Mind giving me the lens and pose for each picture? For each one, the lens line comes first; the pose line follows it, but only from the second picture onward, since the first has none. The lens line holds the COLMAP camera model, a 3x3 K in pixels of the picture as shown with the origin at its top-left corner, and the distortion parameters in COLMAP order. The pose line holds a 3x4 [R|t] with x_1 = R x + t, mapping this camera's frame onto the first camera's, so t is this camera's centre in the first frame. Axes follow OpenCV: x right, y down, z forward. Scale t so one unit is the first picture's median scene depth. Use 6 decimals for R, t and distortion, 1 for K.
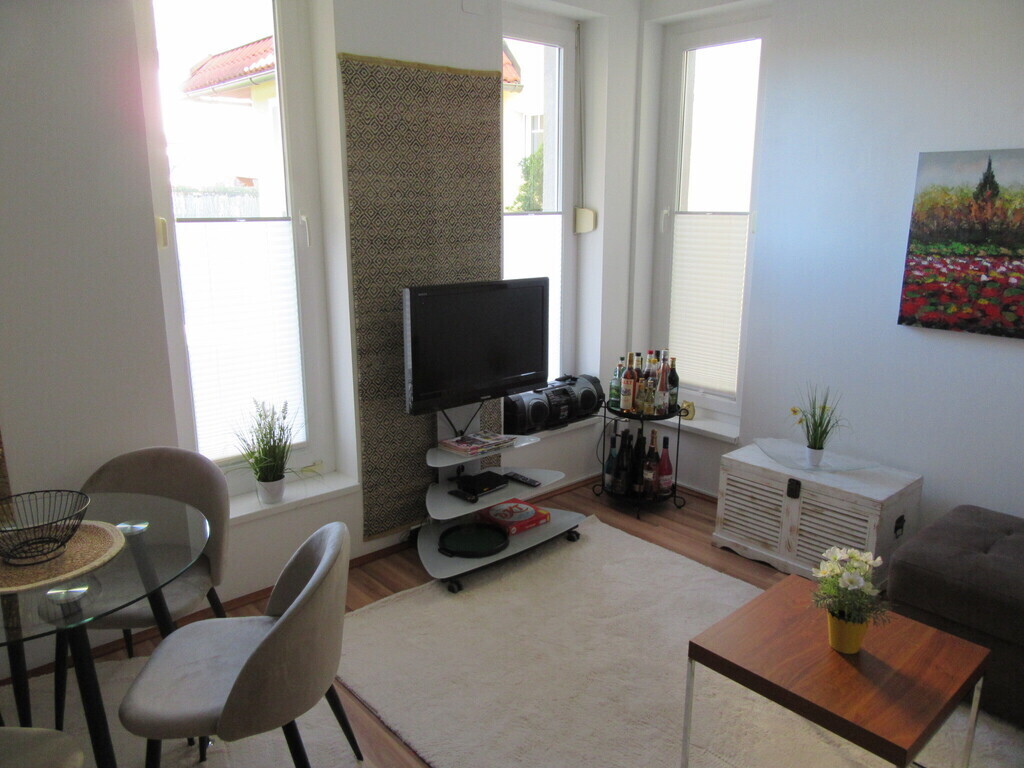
lens RADIAL K [[762.3, 0, 510.7], [0, 762.3, 381.0], [0, 0, 1]] dist [0.003122, 0.012134]
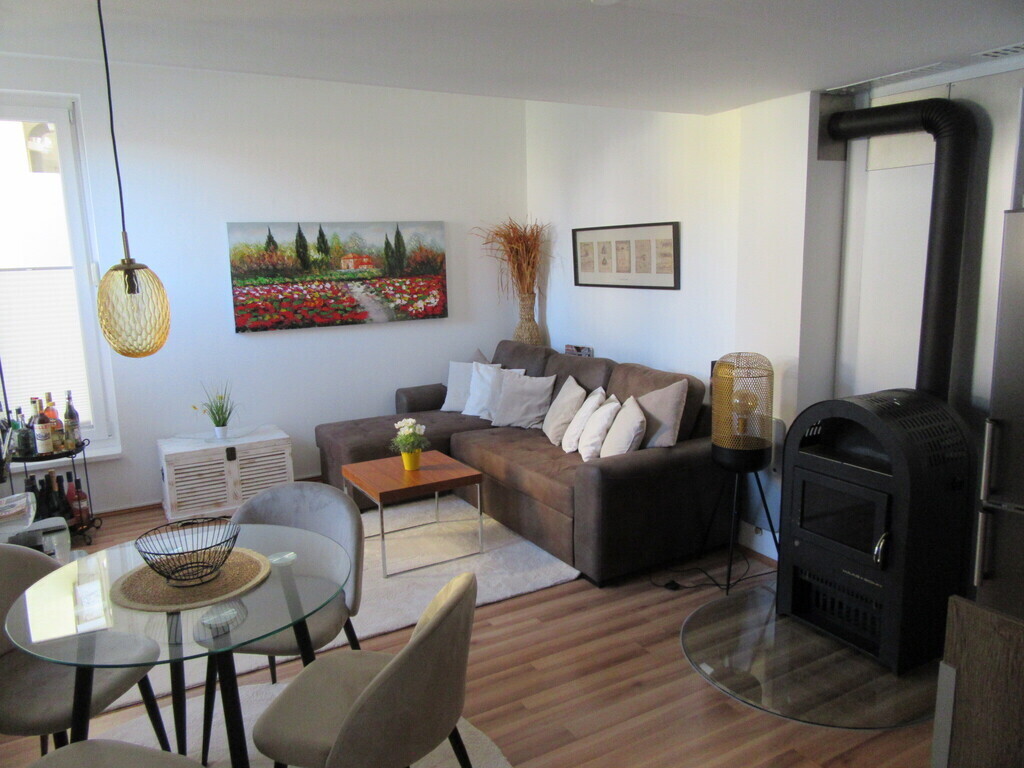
lens RADIAL K [[762.3, 0, 506.7], [0, 762.3, 383.3], [0, 0, 1]] dist [0.003122, 0.012134]
pose [[0.201680, -0.179109, 0.962936, -0.904429], [0.252427, 0.959431, 0.125589, -0.034752], [-0.946365, 0.217742, 0.238710, 0.158272]]
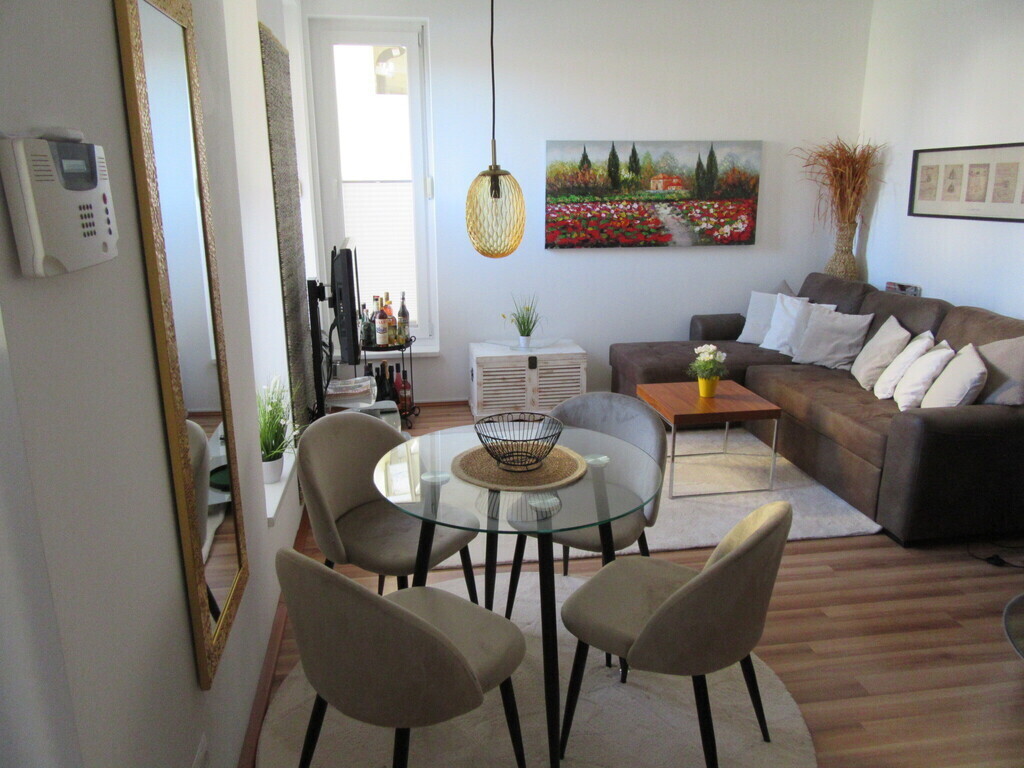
lens RADIAL K [[762.3, 0, 514.4], [0, 762.3, 381.5], [0, 0, 1]] dist [0.003122, 0.012134]
pose [[0.533632, -0.224350, 0.815416, -0.925214], [0.202406, 0.970031, 0.134429, -0.034024], [-0.821139, 0.093309, 0.563050, 0.194632]]
